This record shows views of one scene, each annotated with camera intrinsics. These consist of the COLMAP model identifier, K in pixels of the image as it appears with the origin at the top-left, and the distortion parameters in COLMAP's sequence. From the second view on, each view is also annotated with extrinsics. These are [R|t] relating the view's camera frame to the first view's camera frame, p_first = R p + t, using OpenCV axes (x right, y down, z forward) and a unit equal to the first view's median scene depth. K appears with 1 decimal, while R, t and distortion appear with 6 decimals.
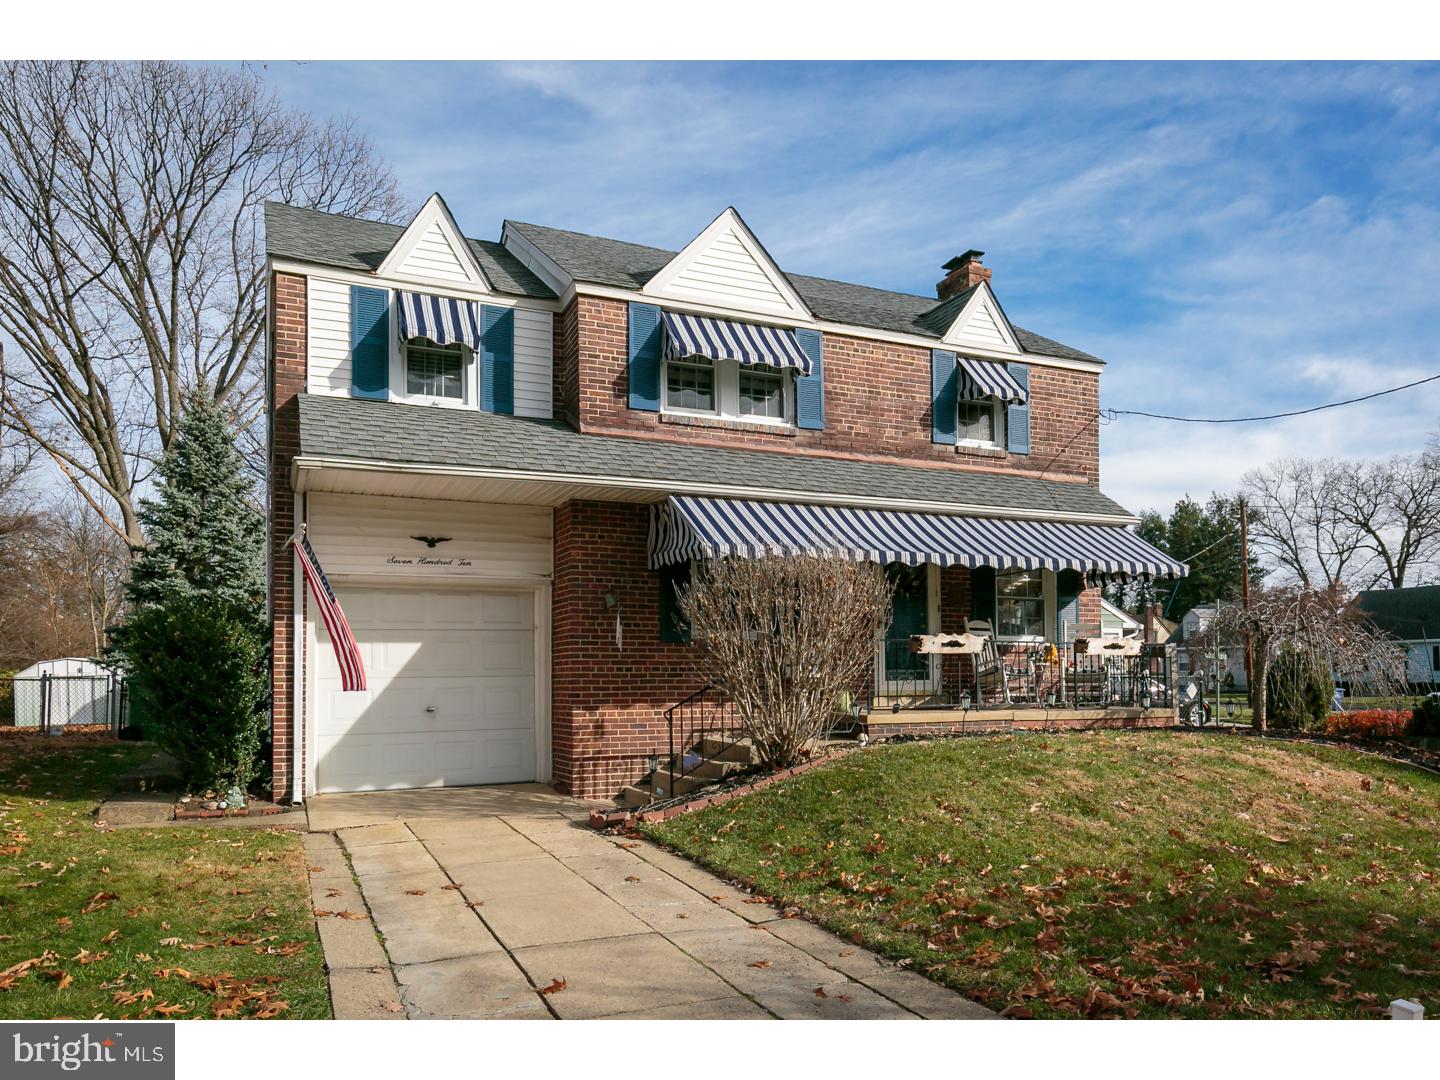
lens RADIAL K [[817.8, 0, 729.2], [0, 817.8, 527.2], [0, 0, 1]] dist [0.003727, 0.001677]
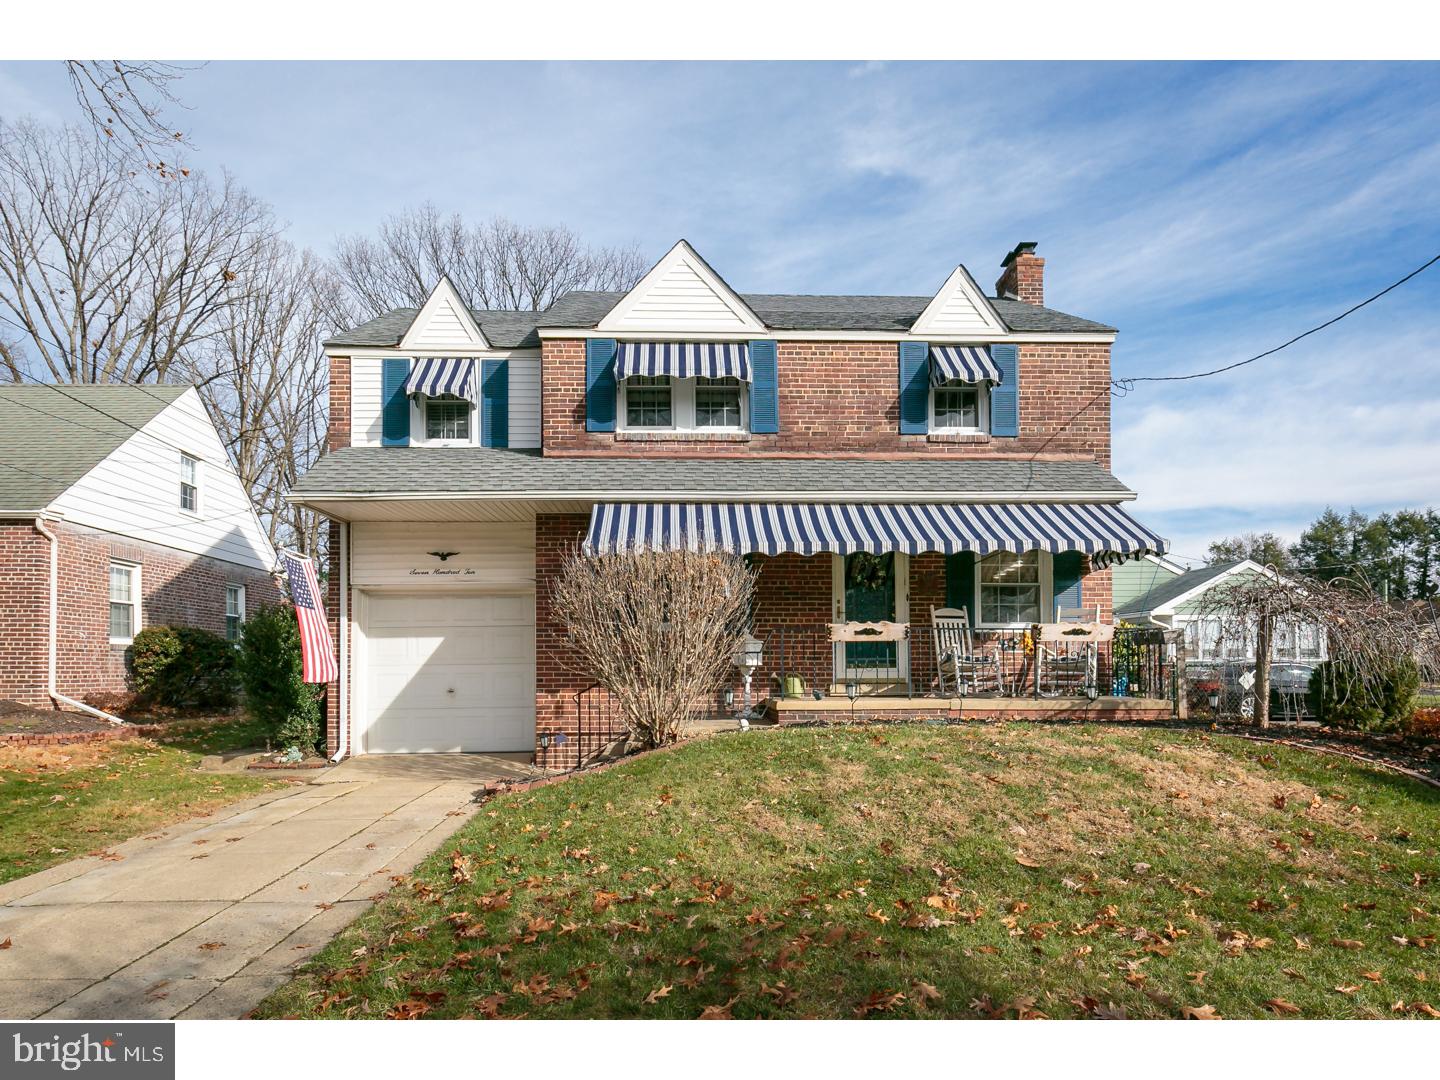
lens RADIAL K [[674.2, 0, 719.2], [0, 674.2, 554.5], [0, 0, 1]] dist [-0.001915, -0.000087]
pose [[0.946694, -0.051367, -0.318012, 0.328422], [0.057425, 0.998303, 0.009700, 0.026980], [0.316974, -0.027445, 0.948037, 0.148964]]
